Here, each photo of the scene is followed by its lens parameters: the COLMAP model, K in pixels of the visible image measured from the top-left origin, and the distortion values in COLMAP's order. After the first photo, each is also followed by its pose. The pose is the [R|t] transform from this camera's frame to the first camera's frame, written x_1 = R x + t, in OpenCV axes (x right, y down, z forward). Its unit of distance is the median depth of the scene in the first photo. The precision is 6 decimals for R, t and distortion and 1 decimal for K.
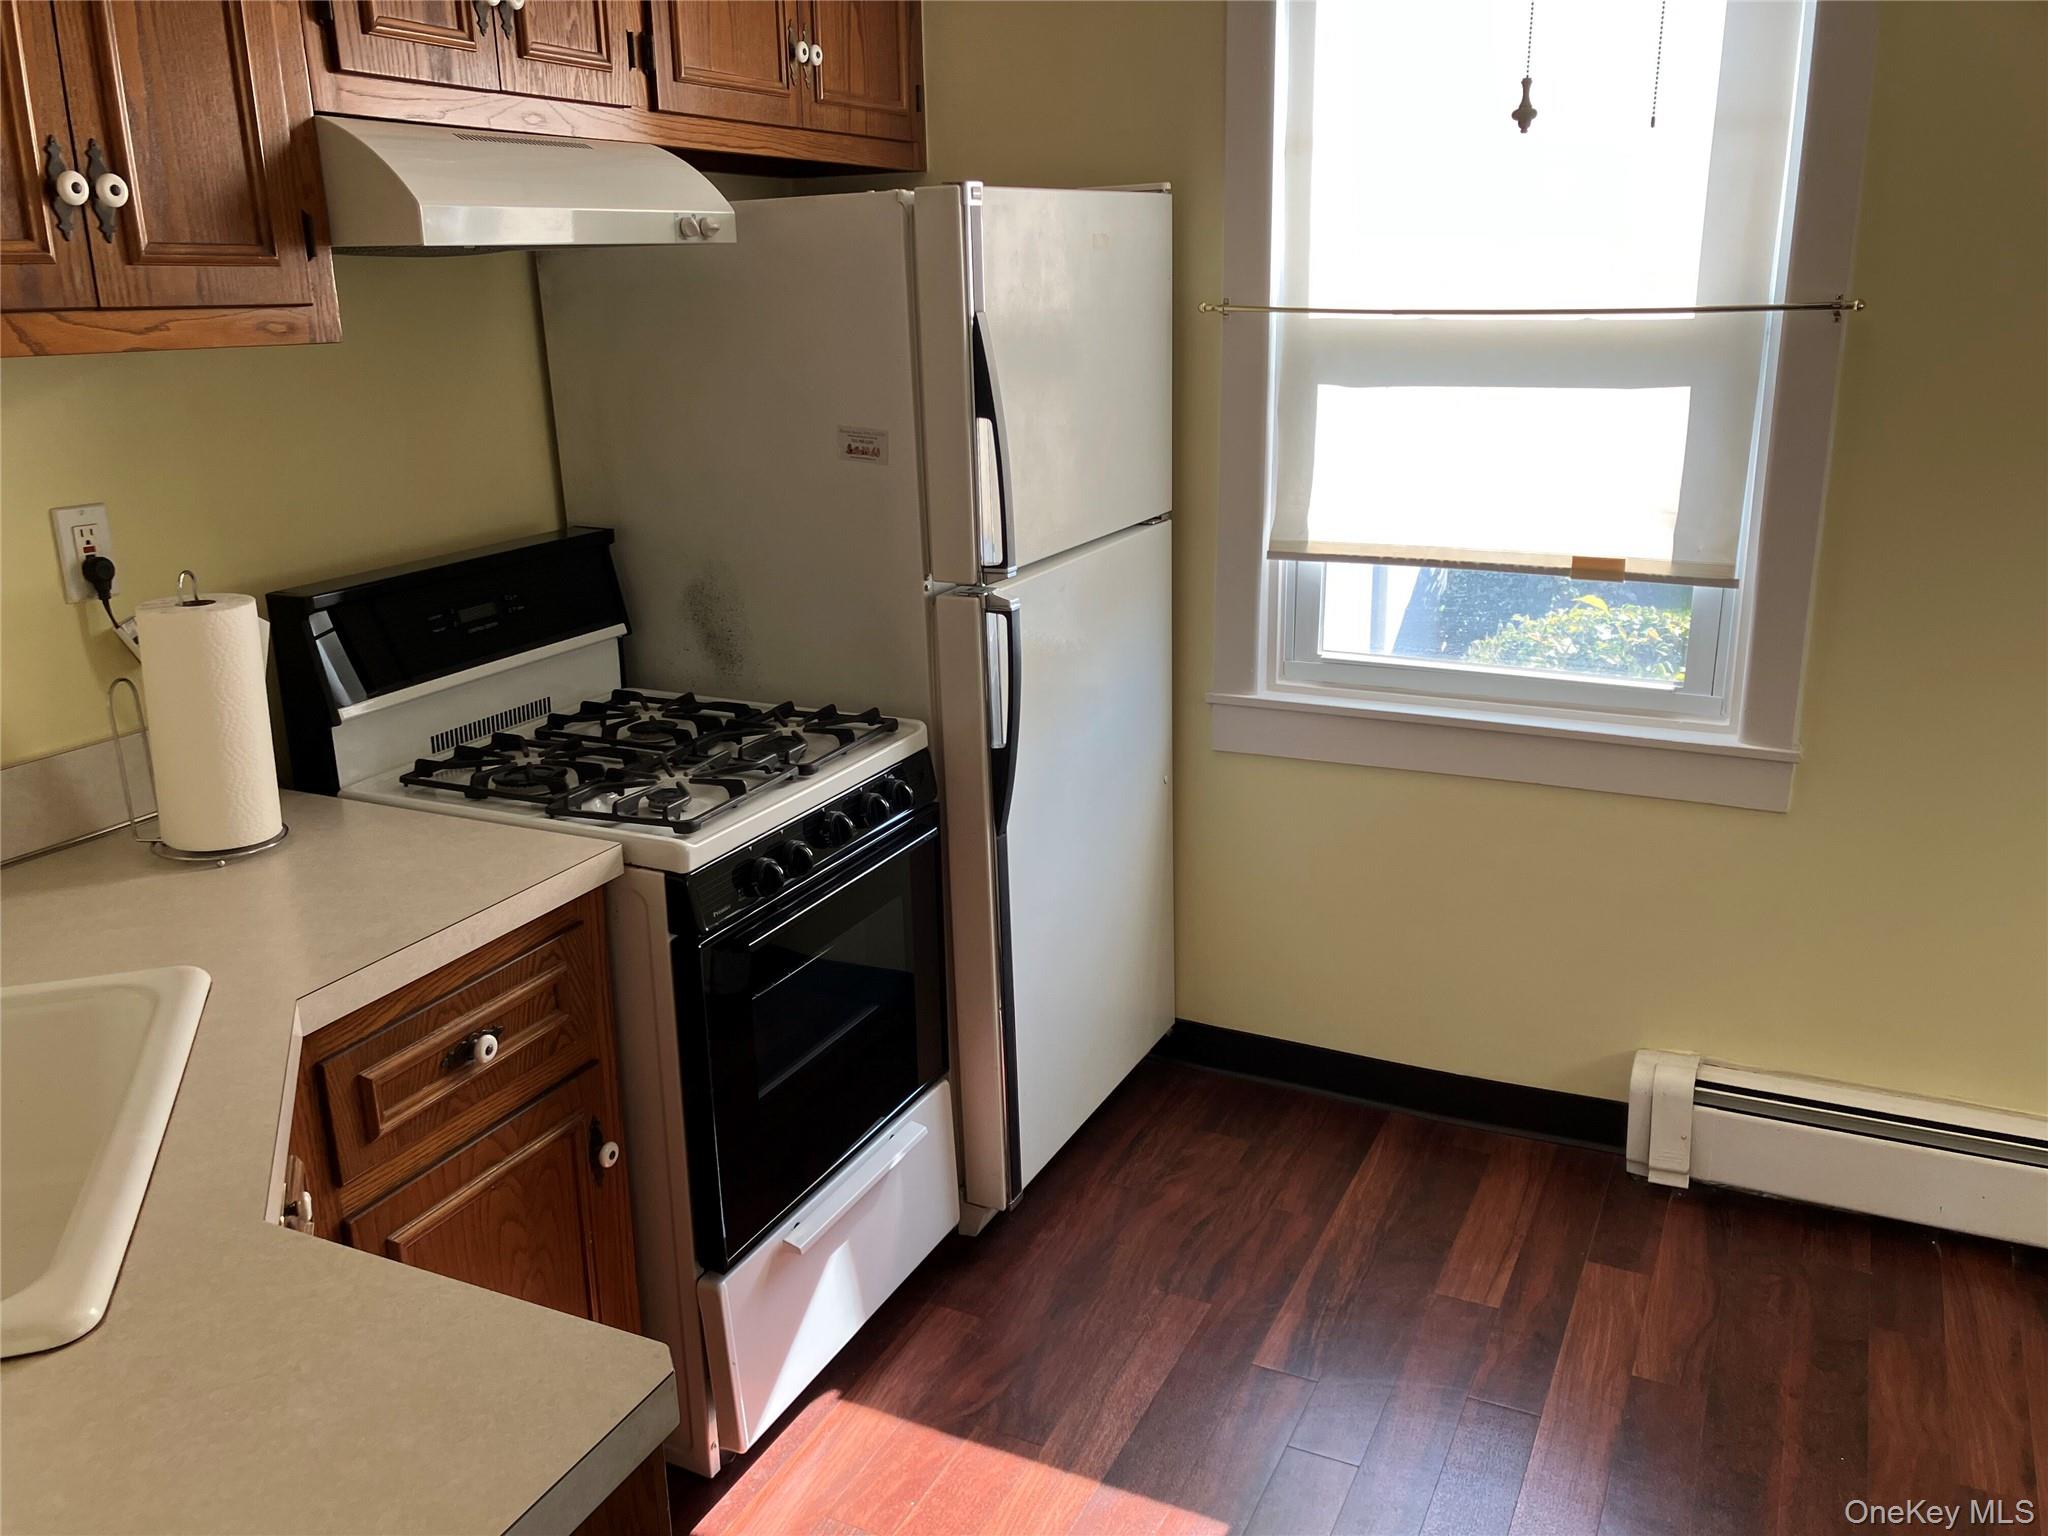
lens RADIAL K [[1668.3, 0, 1024.6], [0, 1668.3, 771.2], [0, 0, 1]] dist [0.002798, 0.003404]
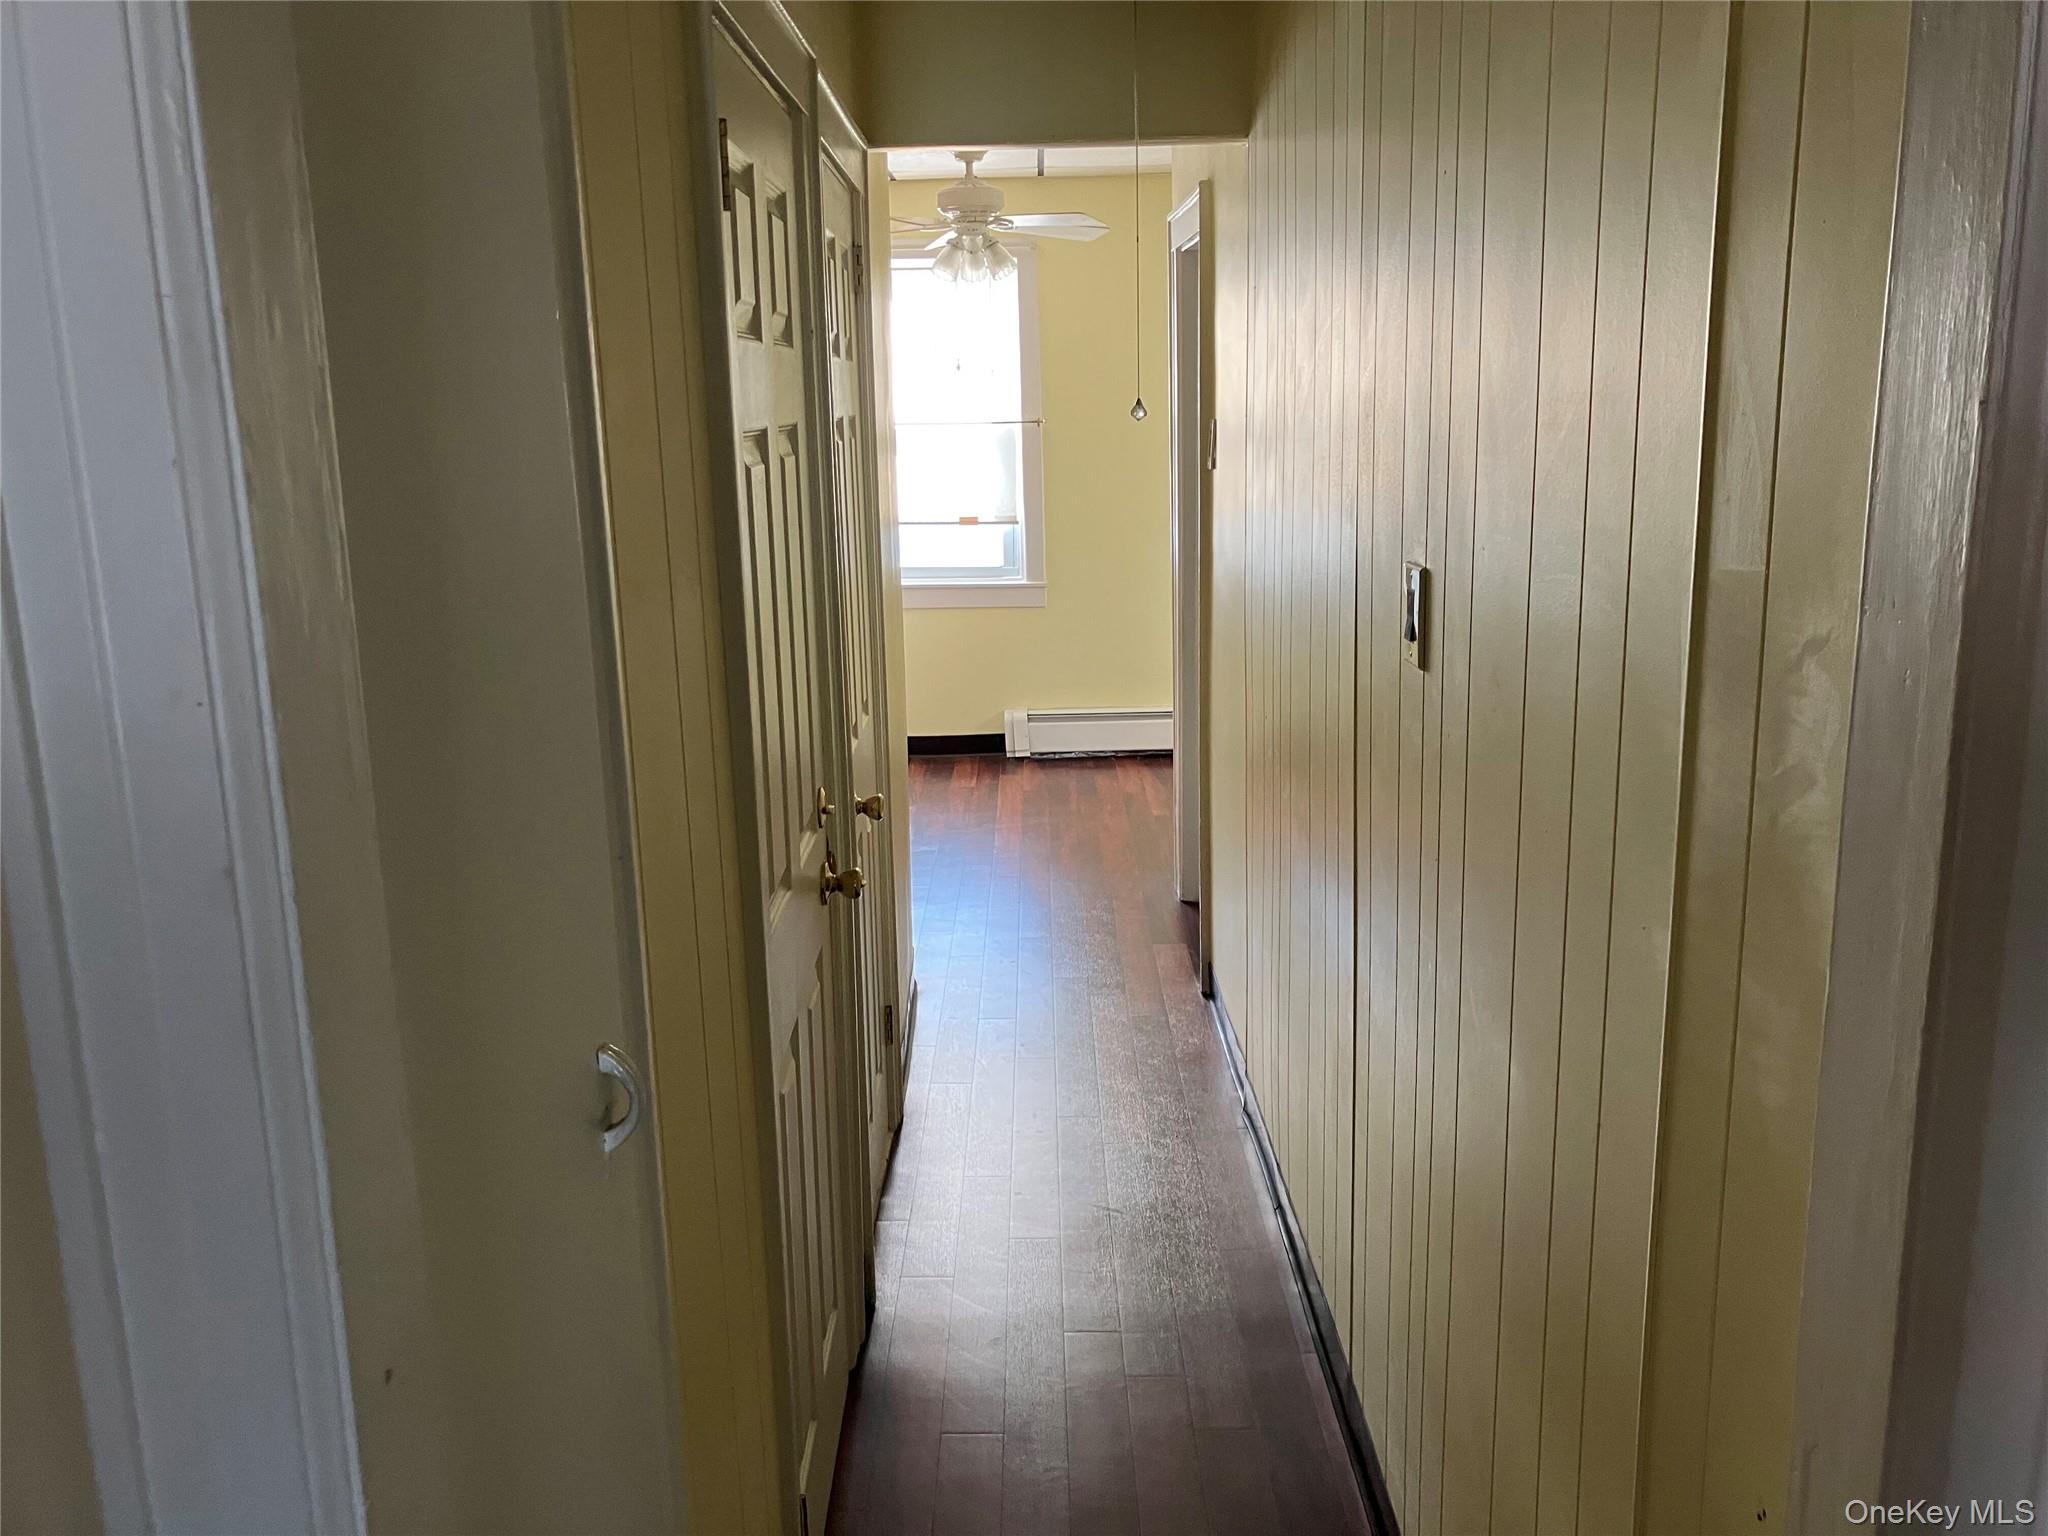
lens RADIAL K [[1668.3, 0, 1026.6], [0, 1668.3, 764.8], [0, 0, 1]] dist [0.002798, 0.003404]
pose [[0.908002, -0.089709, 0.409249, -0.690864], [0.125701, 0.990138, -0.061850, 0.437292], [-0.399665, 0.107602, 0.910324, -1.400337]]
